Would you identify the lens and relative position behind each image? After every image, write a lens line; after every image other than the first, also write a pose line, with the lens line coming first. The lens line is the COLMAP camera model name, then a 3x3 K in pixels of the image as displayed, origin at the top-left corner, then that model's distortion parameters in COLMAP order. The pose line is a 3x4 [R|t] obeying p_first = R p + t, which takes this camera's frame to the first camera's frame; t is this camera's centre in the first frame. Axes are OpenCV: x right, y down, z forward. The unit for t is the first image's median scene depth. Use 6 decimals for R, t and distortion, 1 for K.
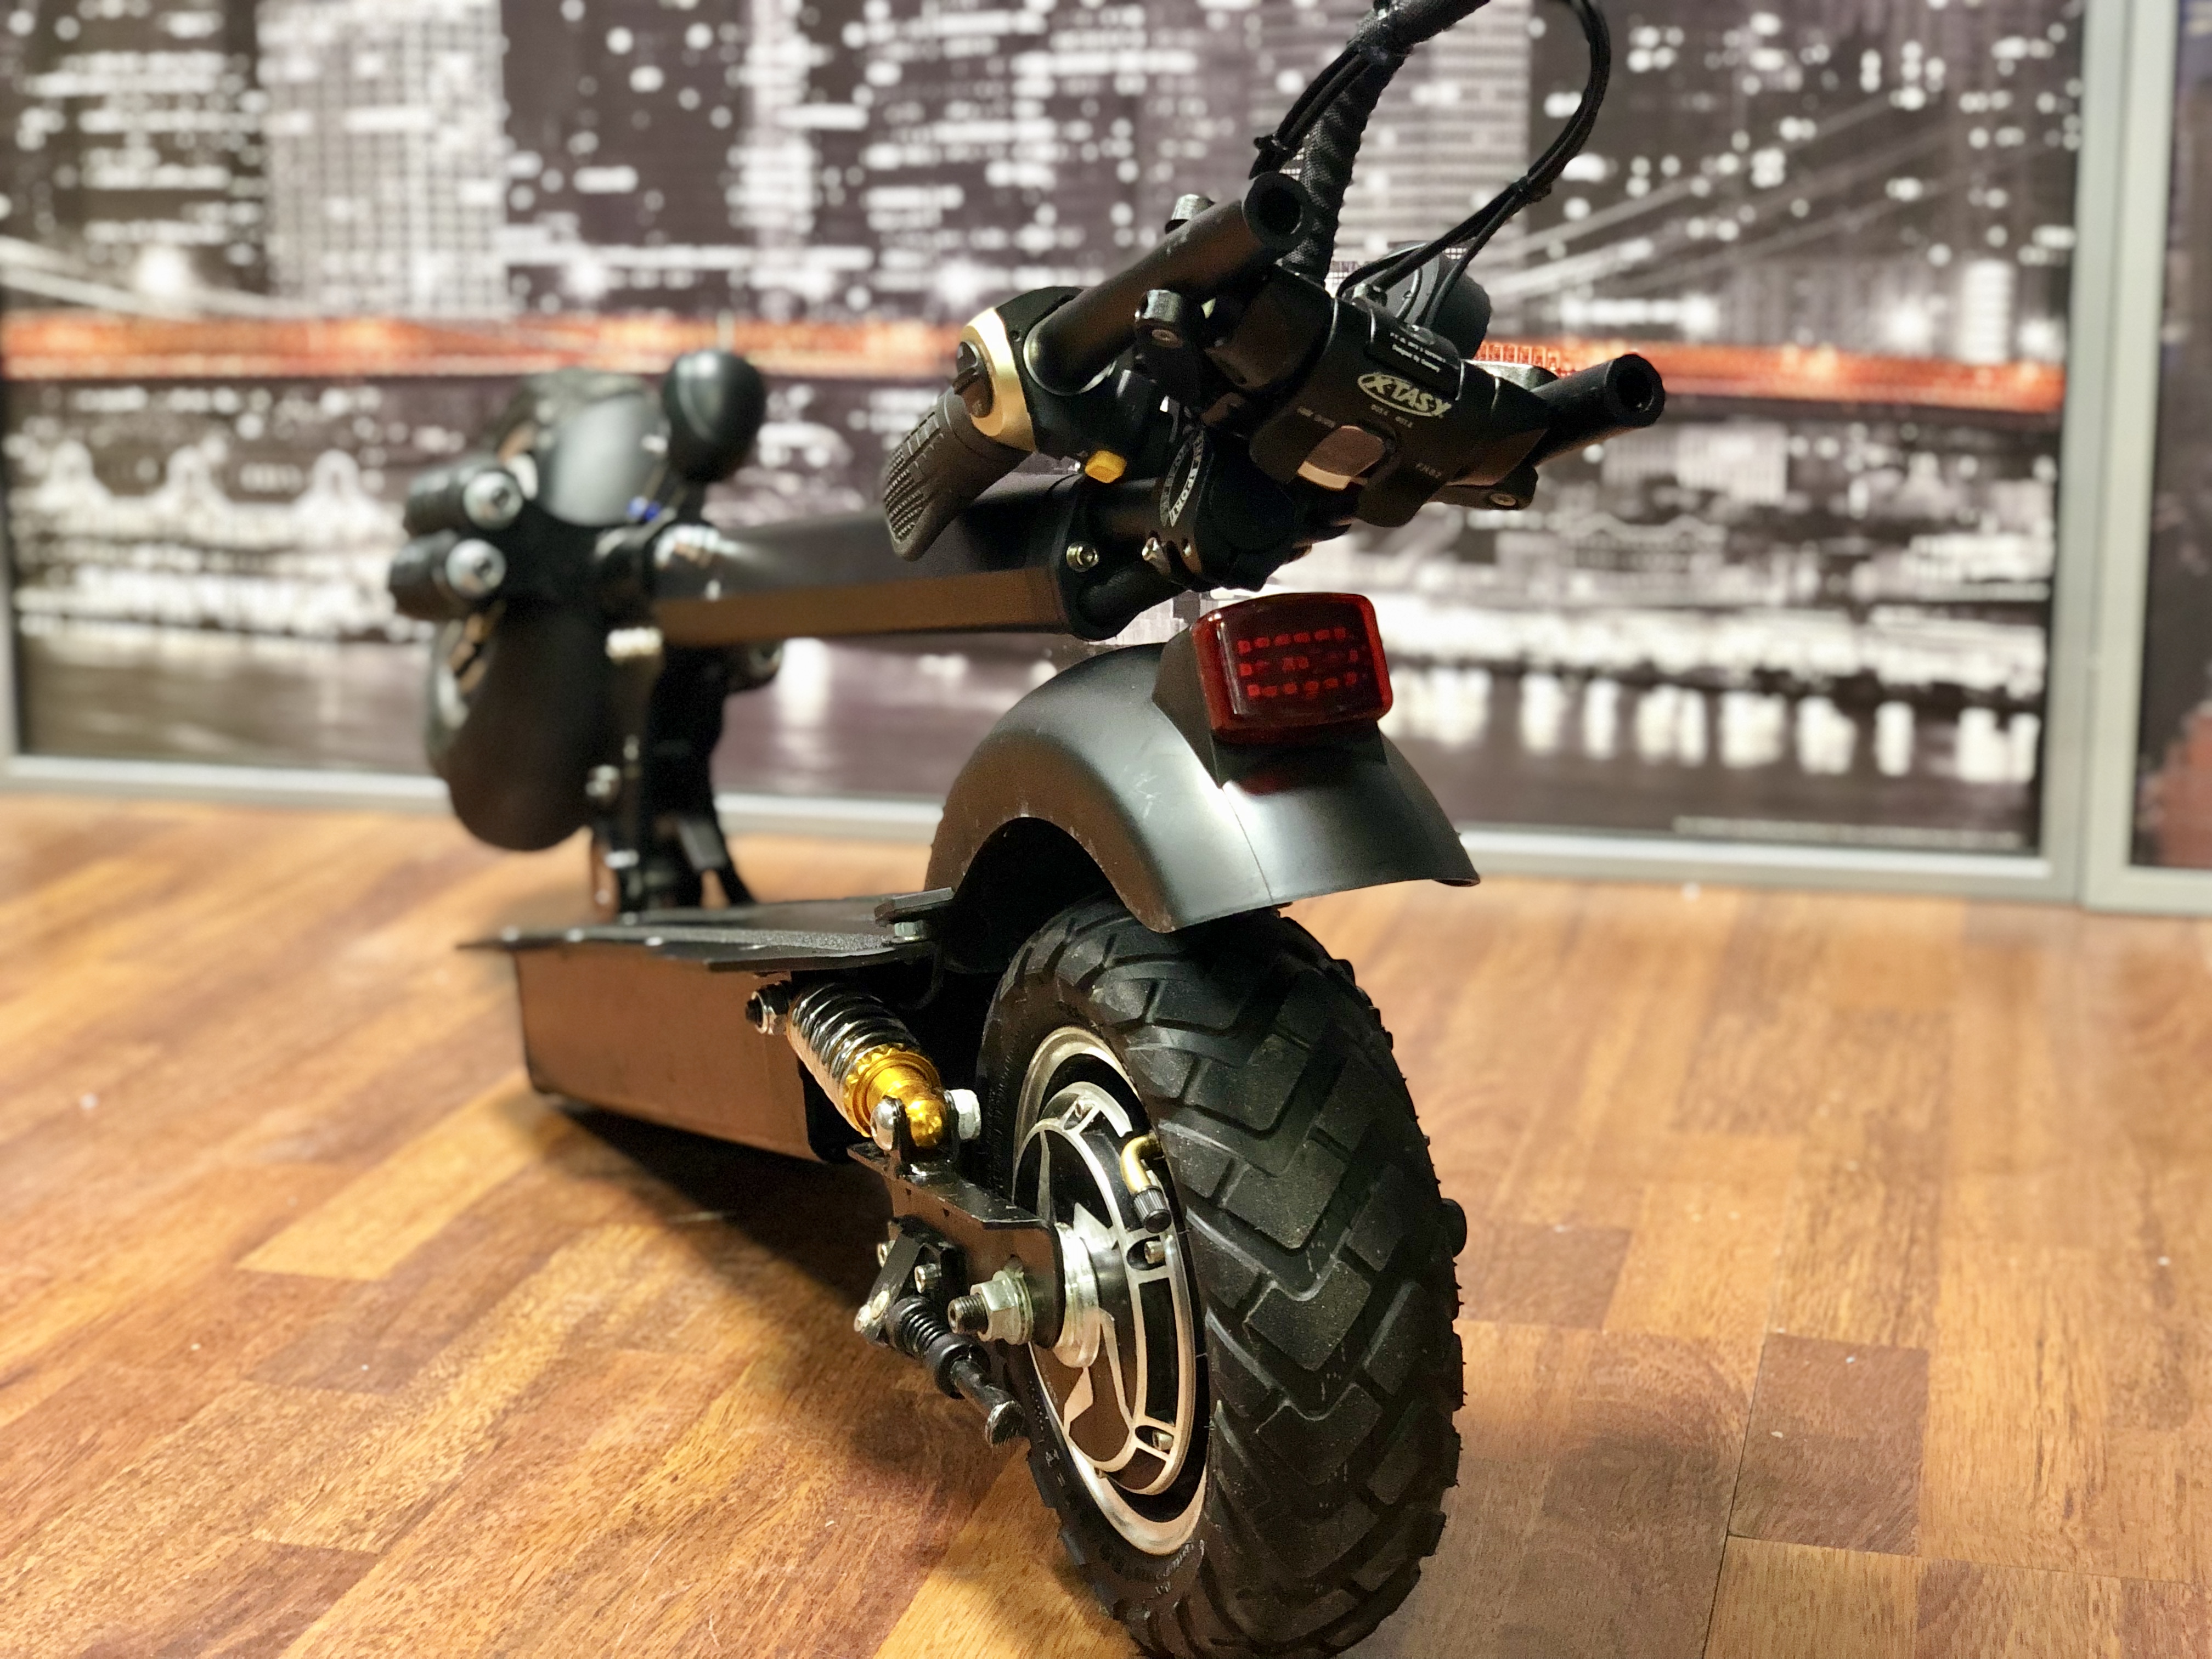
lens RADIAL K [[3367.8, 0, 1106.0], [0, 3367.8, 829.5], [0, 0, 1]] dist [0.110577, -0.014777]
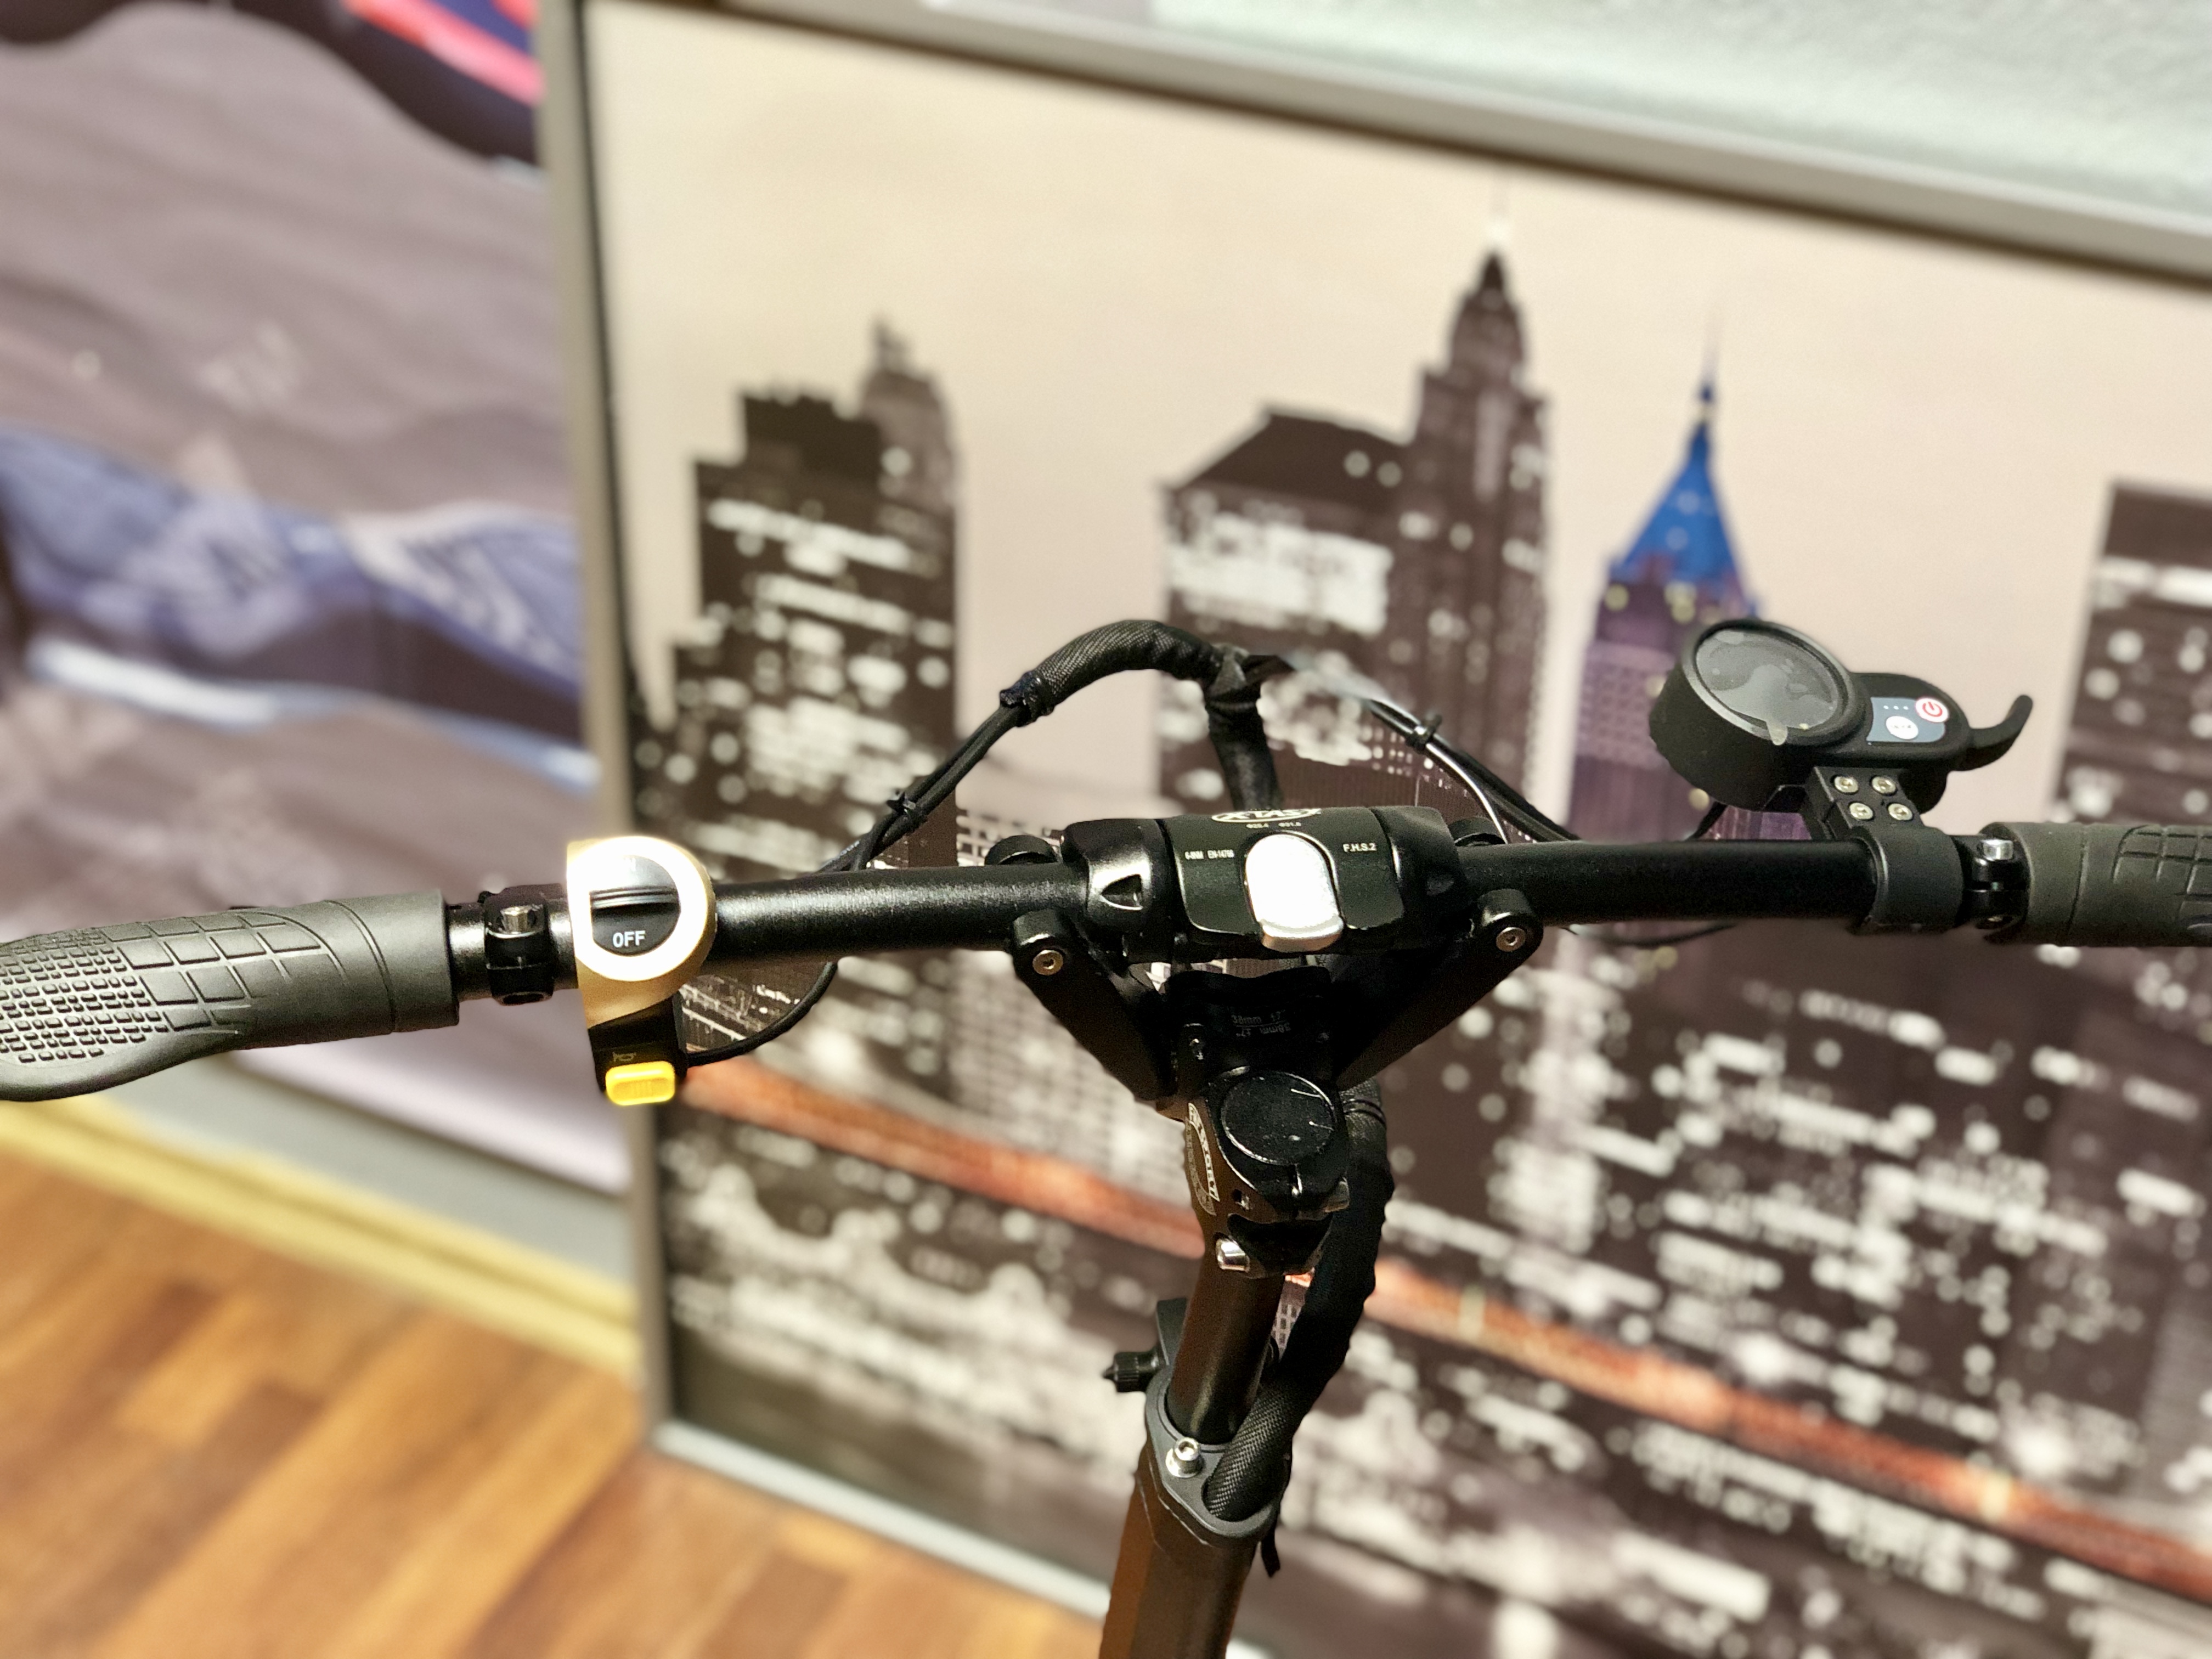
lens RADIAL K [[3304.9, 0, 1106.0], [0, 3304.9, 829.5], [0, 0, 1]] dist [0.183969, -0.771305]
pose [[0.980991, 0.116682, -0.155057, -0.095397], [-0.052714, 0.929220, 0.365747, -0.607899], [0.186758, -0.350621, 0.917707, 0.286869]]
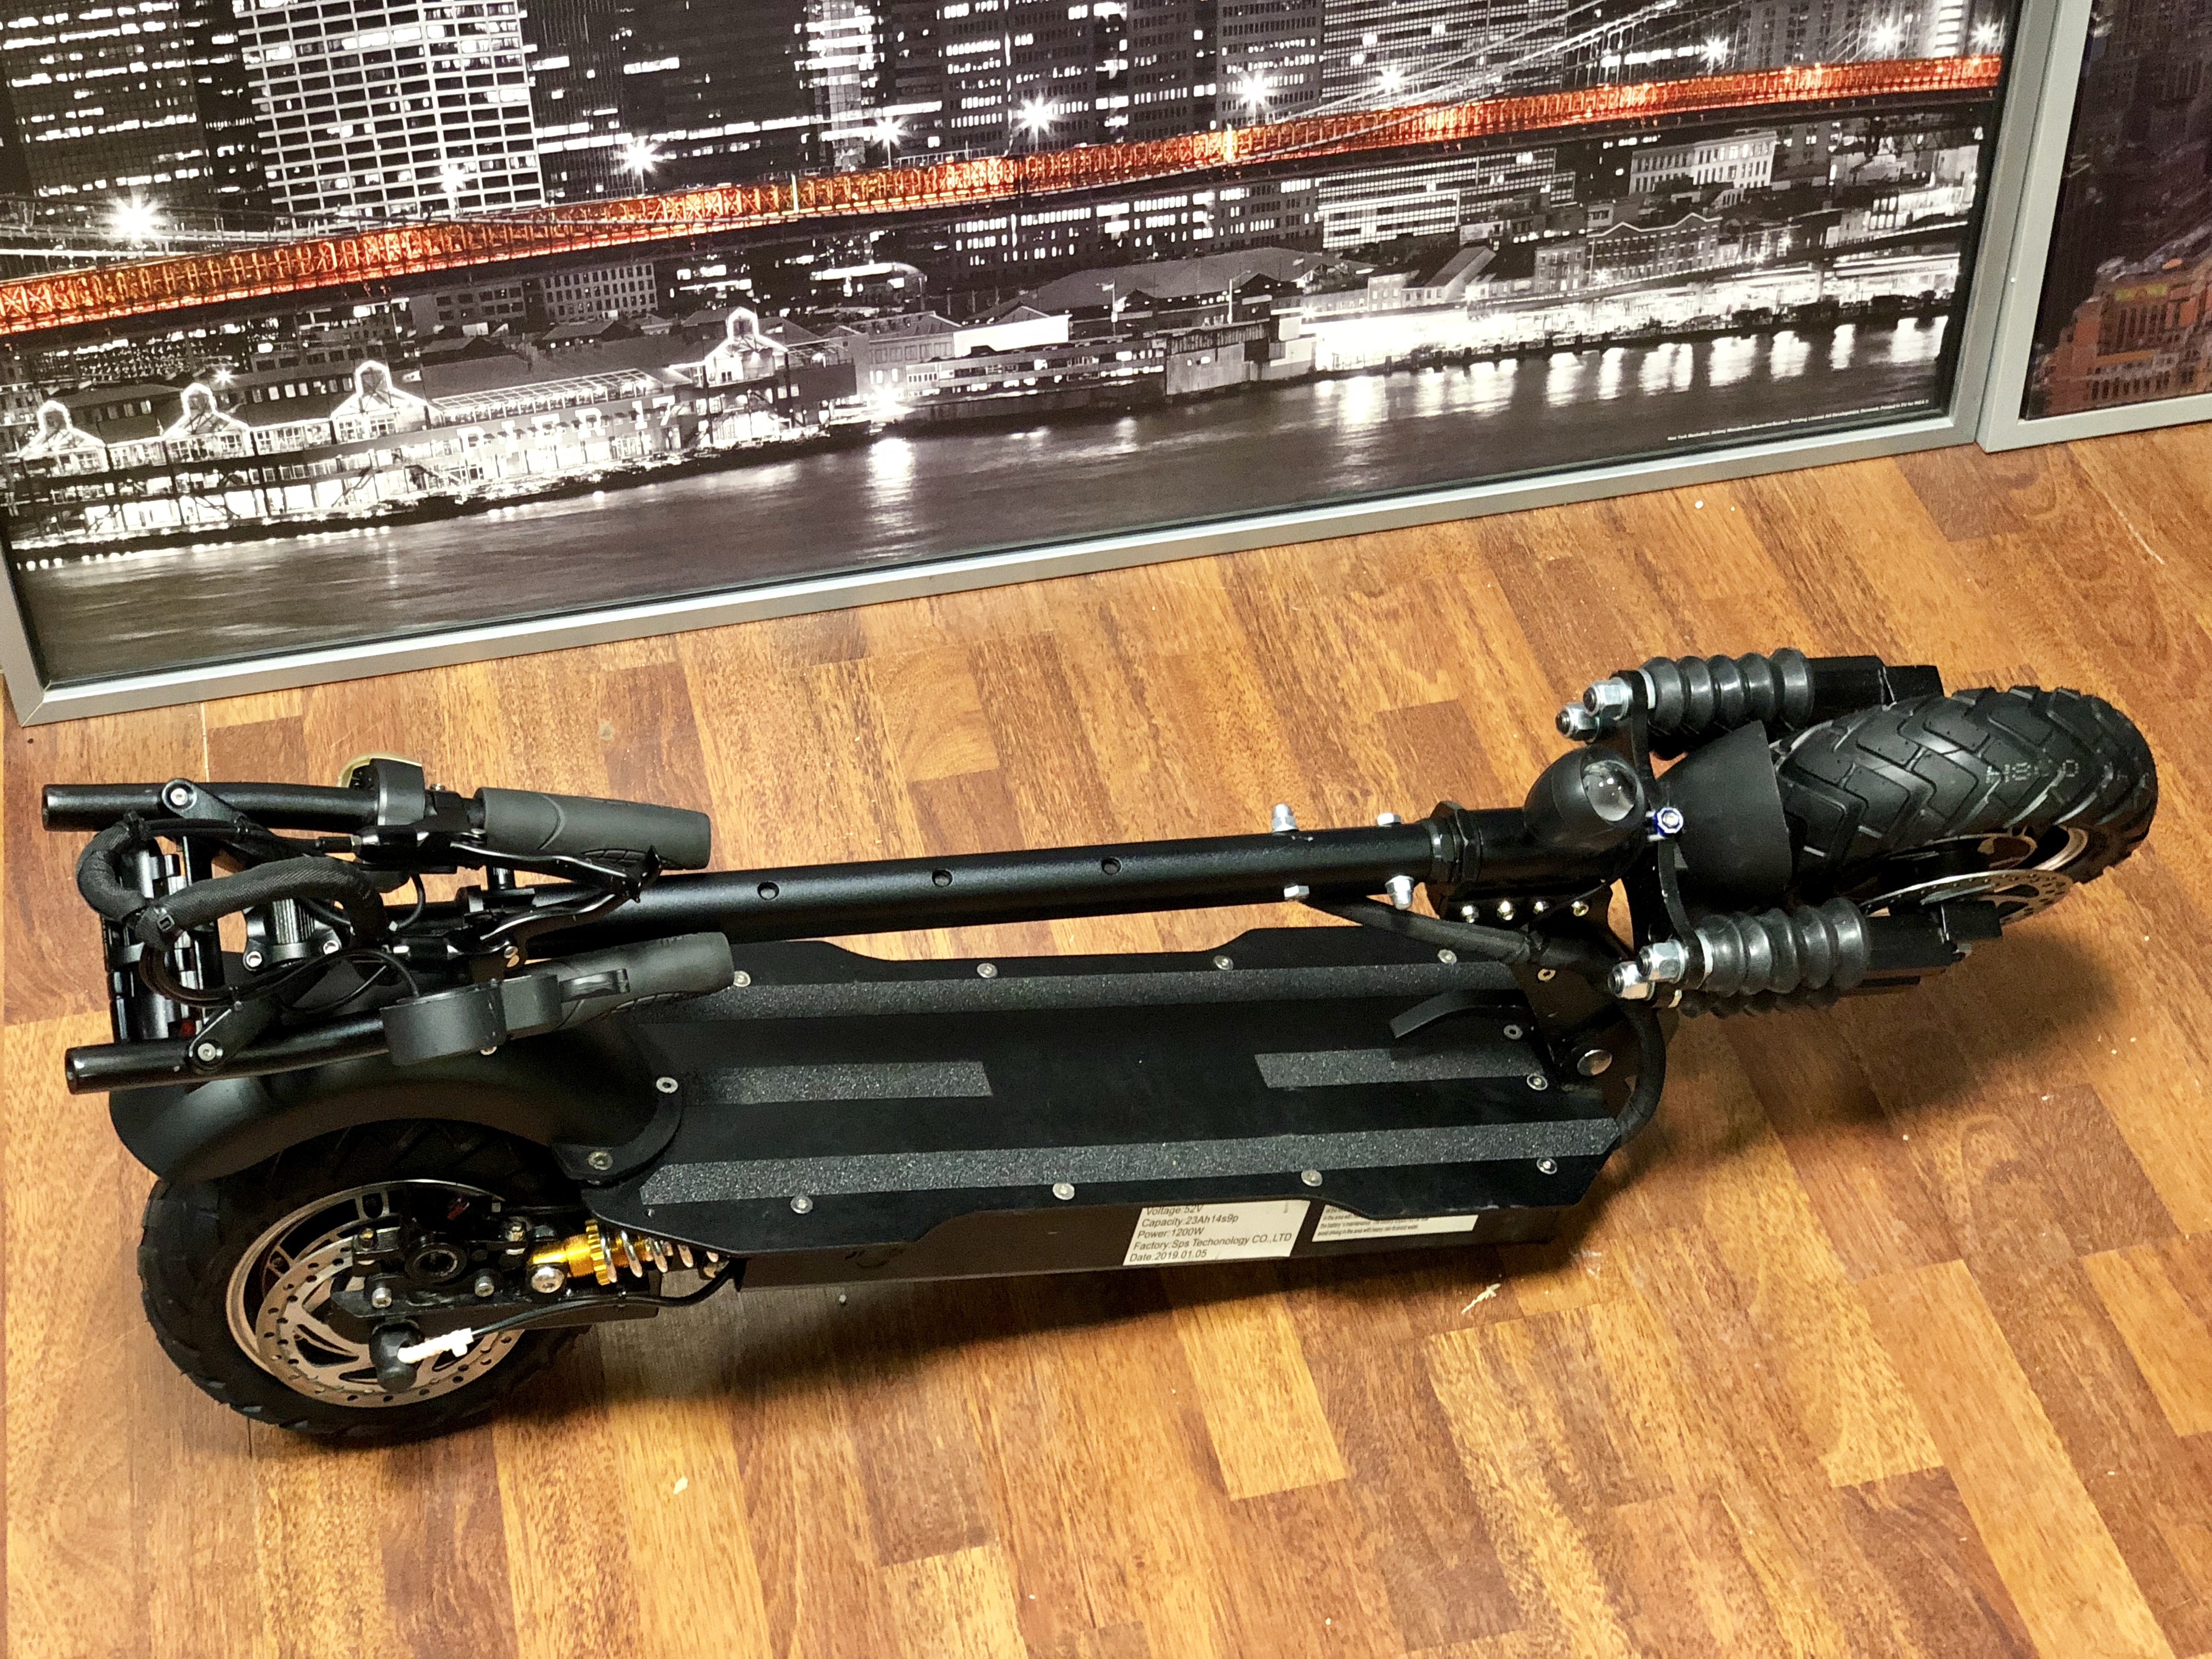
lens RADIAL K [[3304.9, 0, 1106.0], [0, 3304.9, 829.5], [0, 0, 1]] dist [0.183969, -0.771305]
pose [[0.876145, -0.324472, 0.356493, -0.482064], [0.099408, 0.845261, 0.525025, -0.537217], [-0.471686, -0.424560, 0.772827, 0.132369]]
